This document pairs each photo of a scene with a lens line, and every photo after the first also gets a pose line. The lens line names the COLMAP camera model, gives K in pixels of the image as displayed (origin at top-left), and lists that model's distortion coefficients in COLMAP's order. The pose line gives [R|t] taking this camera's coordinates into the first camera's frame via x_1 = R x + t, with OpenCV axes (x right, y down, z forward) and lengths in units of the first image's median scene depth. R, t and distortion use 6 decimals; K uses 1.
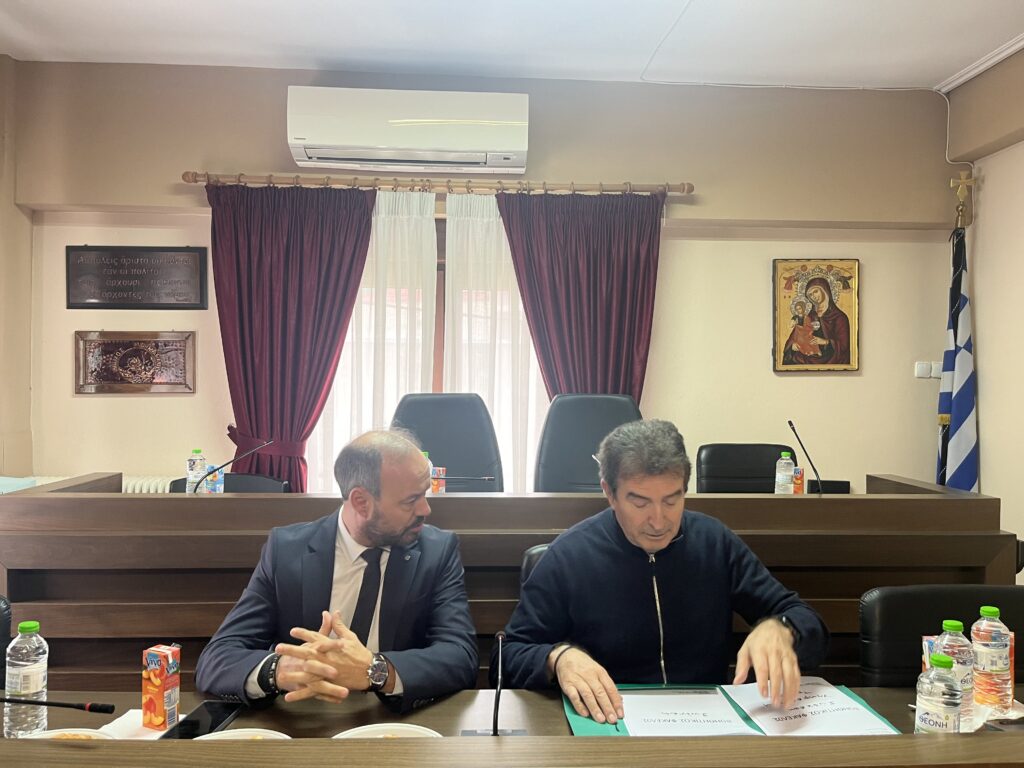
lens RADIAL K [[768.4, 0, 516.6], [0, 768.4, 385.5], [0, 0, 1]] dist [0.067130, -0.090666]
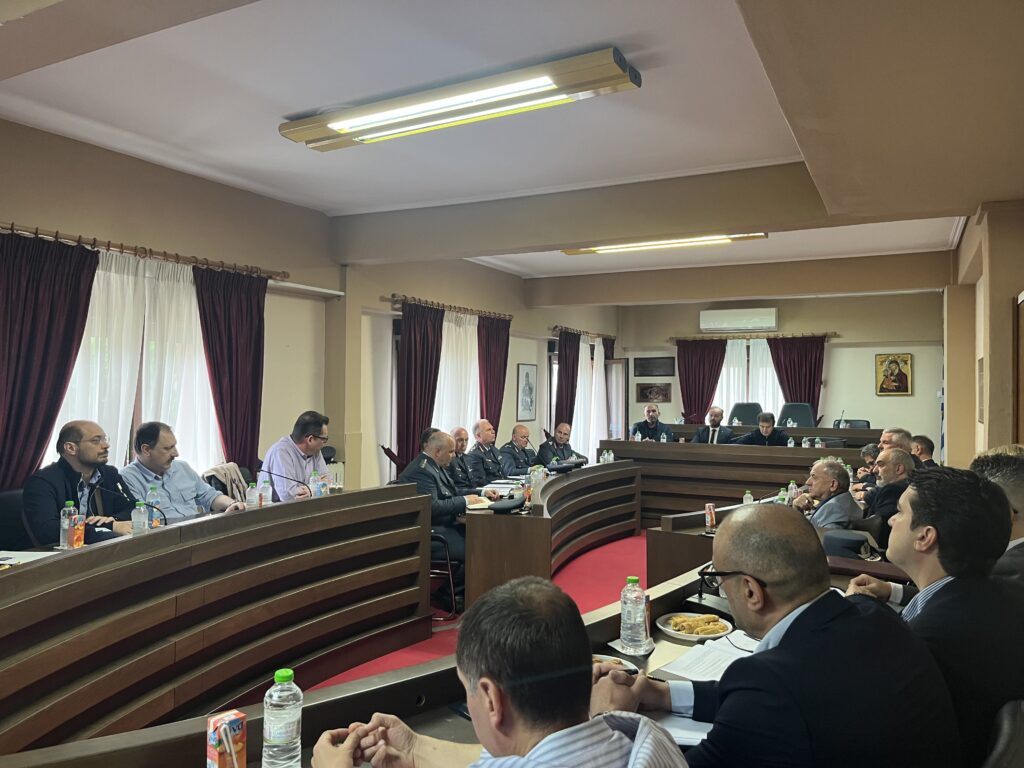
lens RADIAL K [[768.4, 0, 516.6], [0, 768.4, 385.5], [0, 0, 1]] dist [0.067130, -0.090666]
pose [[0.869108, -0.008758, -0.494545, 0.607044], [-0.002541, 0.999751, -0.022169, 0.012644], [0.494616, 0.020524, 0.868869, -2.093311]]
